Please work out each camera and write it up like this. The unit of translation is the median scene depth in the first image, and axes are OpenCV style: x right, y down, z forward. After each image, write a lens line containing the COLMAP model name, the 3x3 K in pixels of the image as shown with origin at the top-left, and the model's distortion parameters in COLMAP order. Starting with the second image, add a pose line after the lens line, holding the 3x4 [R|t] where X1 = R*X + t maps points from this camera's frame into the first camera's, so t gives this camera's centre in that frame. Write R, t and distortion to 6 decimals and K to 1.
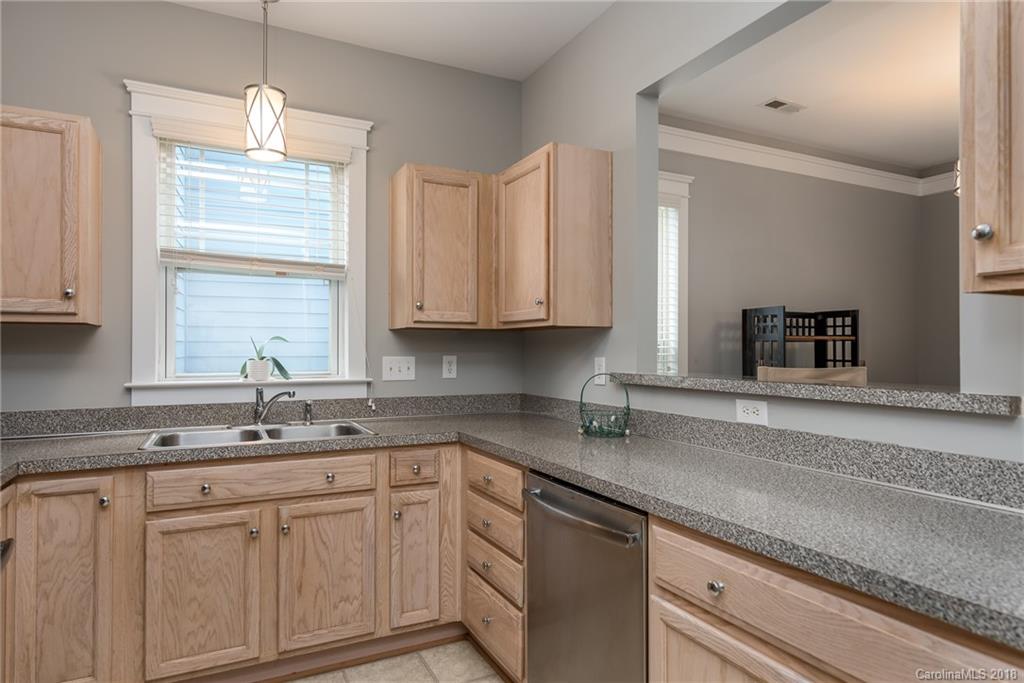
lens RADIAL K [[589.5, 0, 505.7], [0, 589.5, 346.4], [0, 0, 1]] dist [0.010022, -0.001389]
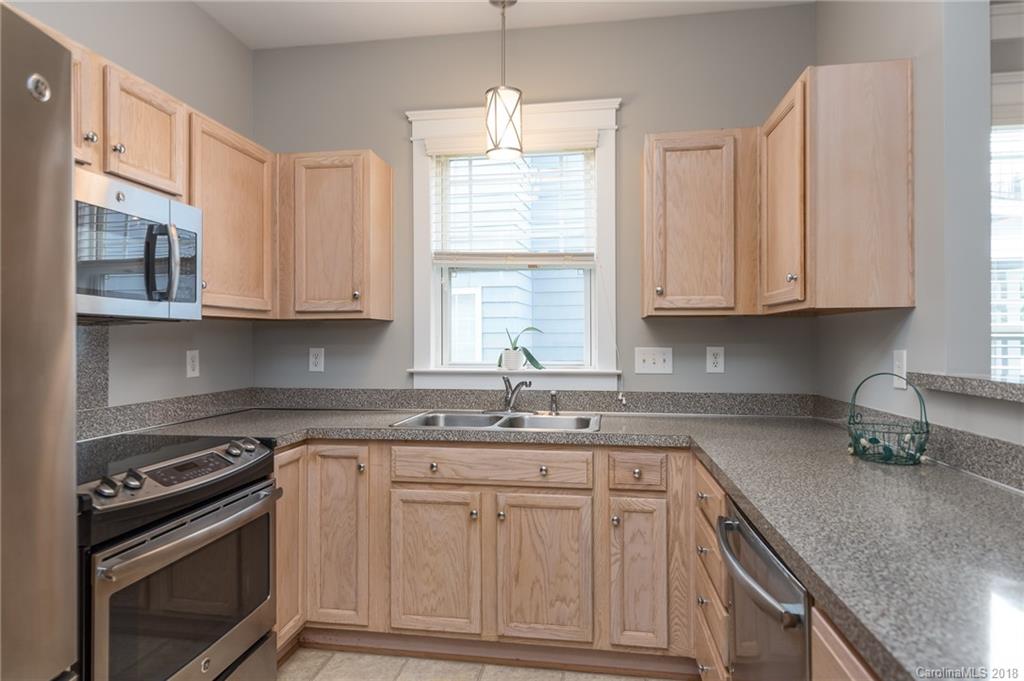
lens RADIAL K [[589.5, 0, 515.4], [0, 589.5, 335.9], [0, 0, 1]] dist [0.010022, -0.001389]
pose [[0.820128, -0.006027, -0.572149, 0.206524], [0.005038, 0.999982, -0.003313, 0.001453], [0.572158, -0.000165, 0.820143, 0.157317]]
